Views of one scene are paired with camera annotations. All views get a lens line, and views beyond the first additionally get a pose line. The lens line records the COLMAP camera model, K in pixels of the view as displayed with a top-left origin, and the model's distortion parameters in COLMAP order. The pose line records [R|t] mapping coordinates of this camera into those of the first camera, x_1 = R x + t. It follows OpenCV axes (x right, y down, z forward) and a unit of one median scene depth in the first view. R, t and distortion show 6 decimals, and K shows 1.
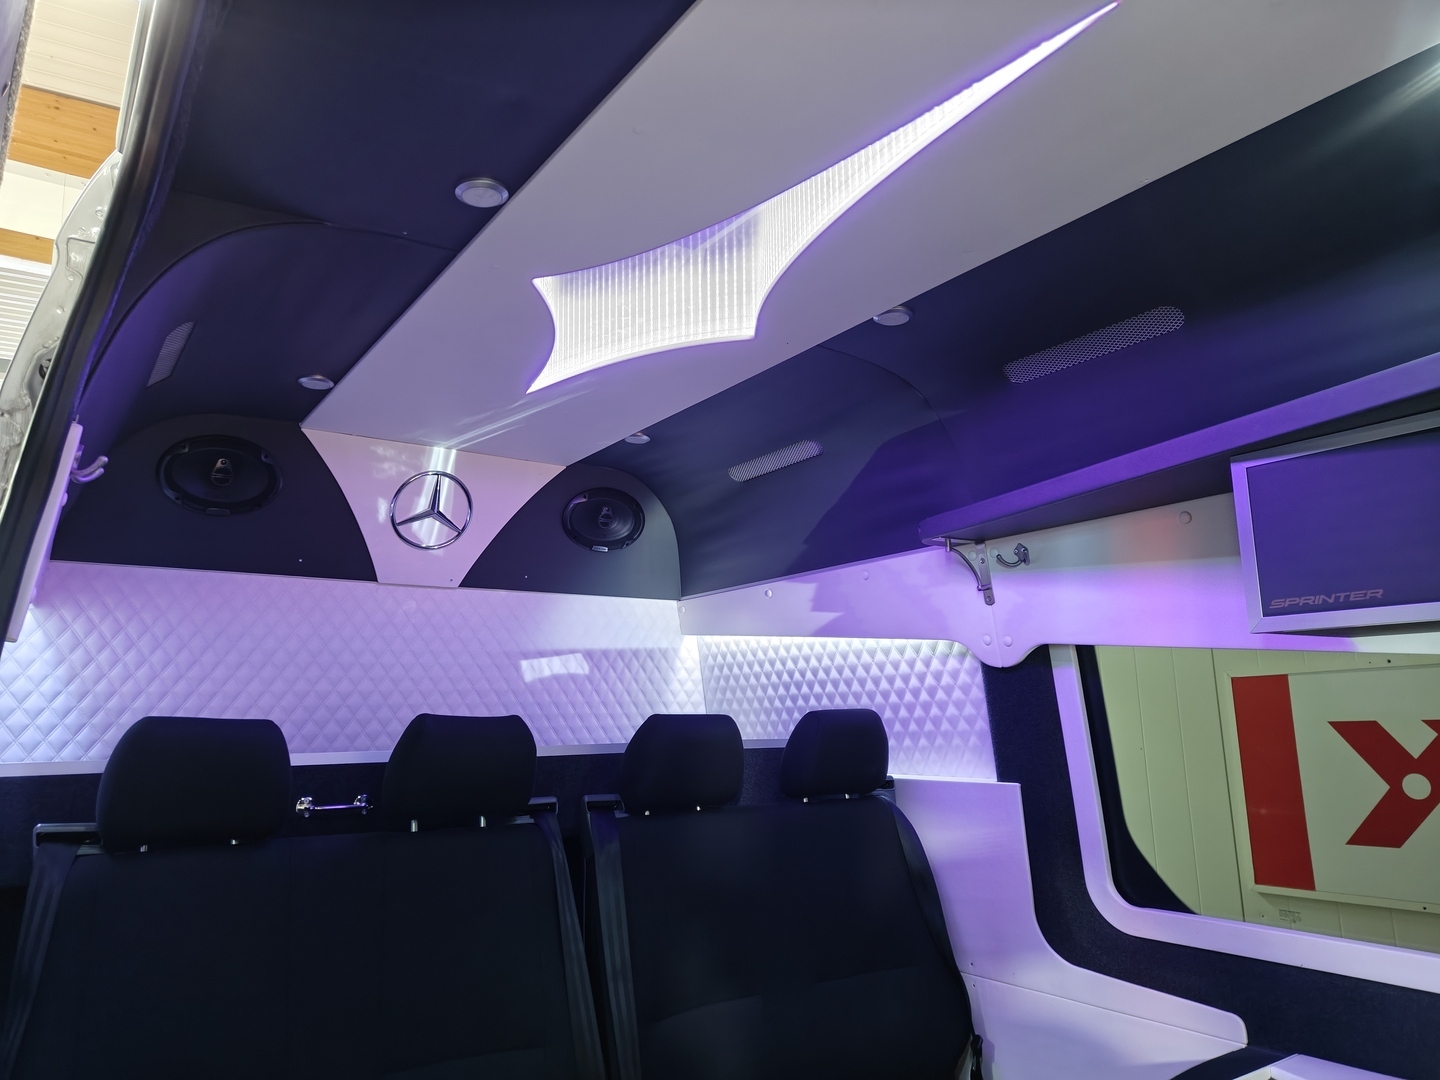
lens RADIAL K [[994.2, 0, 720.0], [0, 994.2, 540.0], [0, 0, 1]] dist [0.036783, -0.030067]
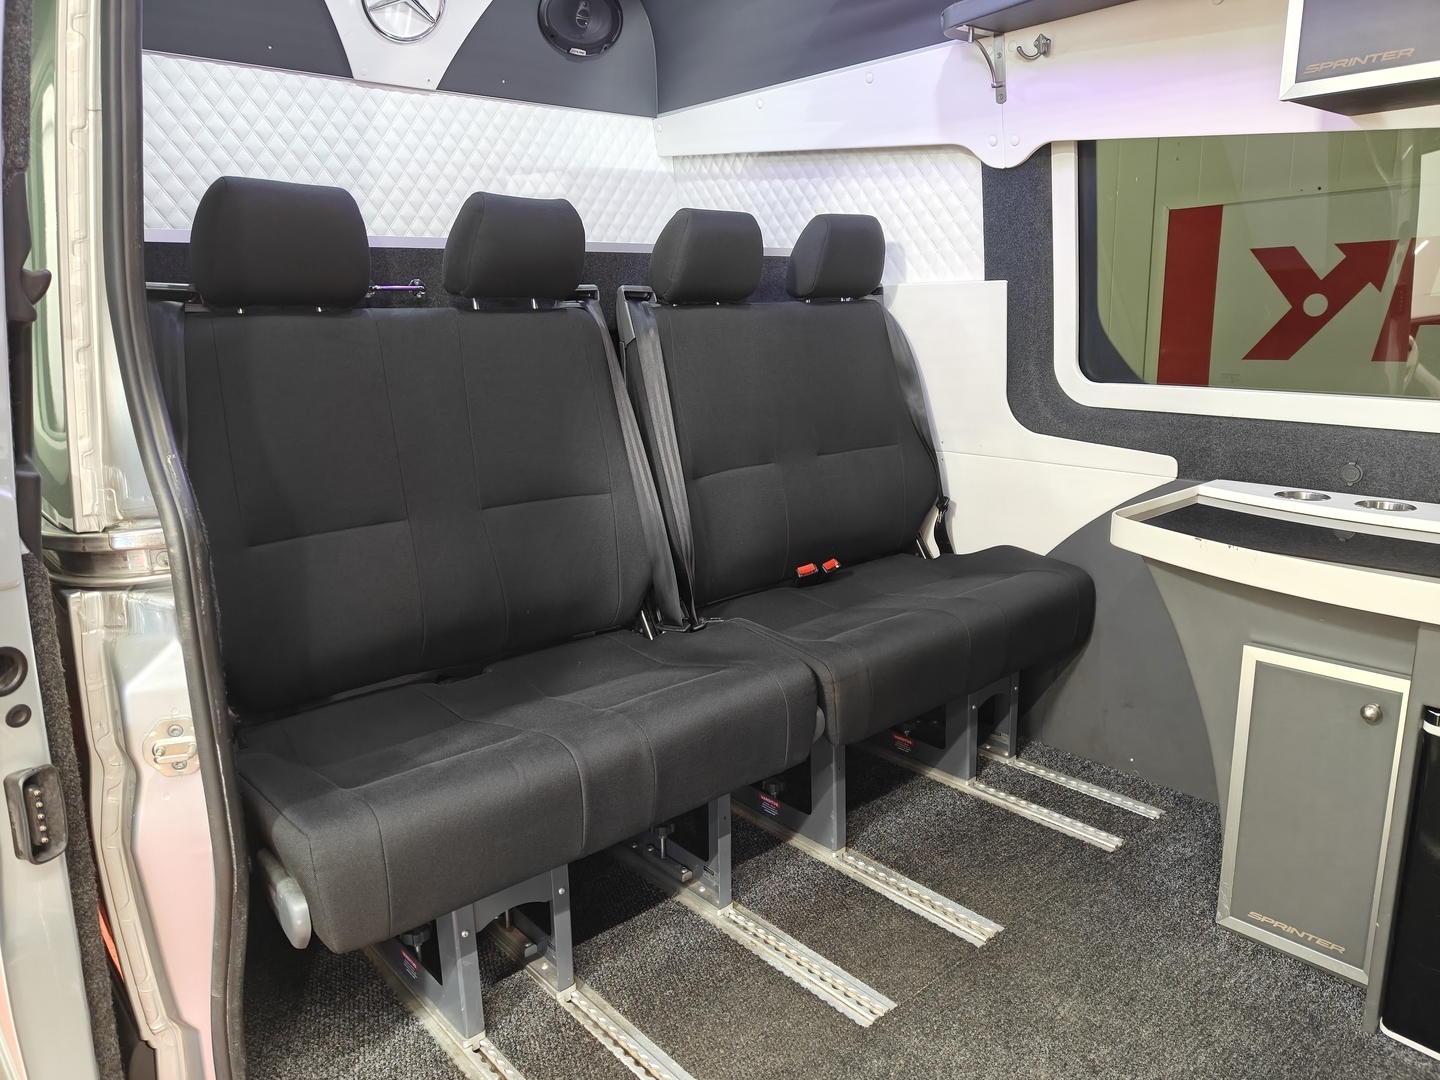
lens RADIAL K [[1007.0, 0, 710.4], [0, 1007.0, 539.9], [0, 0, 1]] dist [0.002710, -0.002732]
pose [[0.994442, -0.027907, 0.101519, -0.141199], [-0.014658, 0.918144, 0.395975, 0.071474], [-0.104260, -0.395263, 0.912632, -0.084397]]
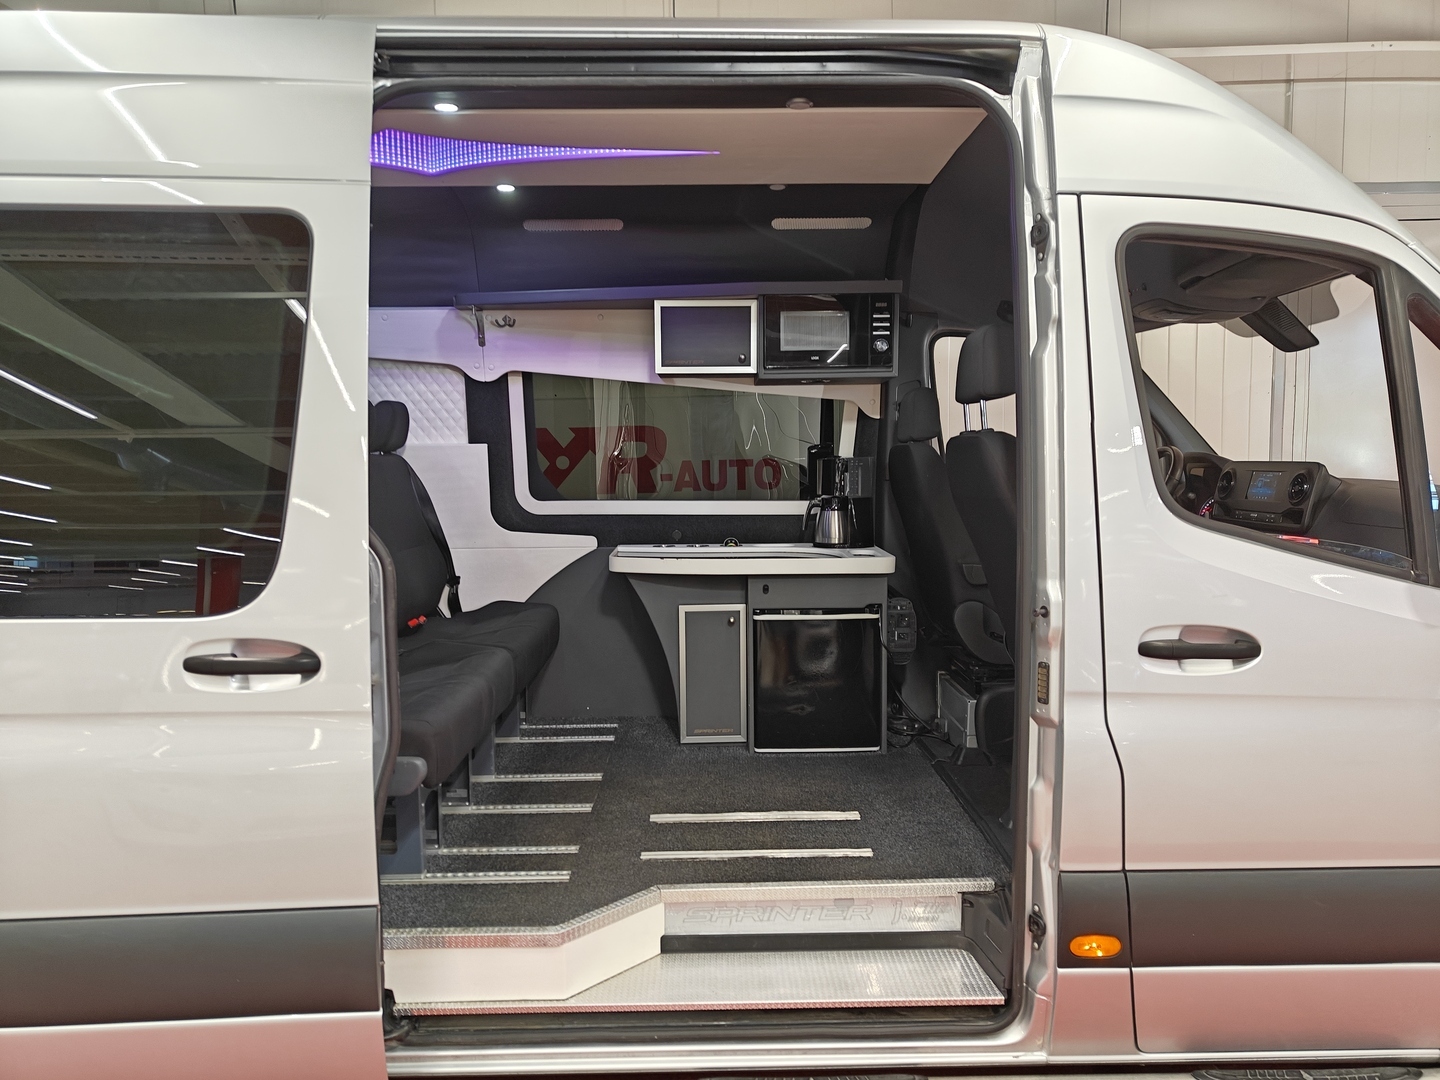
lens RADIAL K [[1020.8, 0, 716.0], [0, 1020.8, 543.9], [0, 0, 1]] dist [0.028776, -0.025725]
pose [[0.558397, -0.060149, 0.827390, -1.042653], [-0.148228, 0.974084, 0.170850, 0.034423], [-0.816224, -0.218044, 0.535010, -0.411150]]
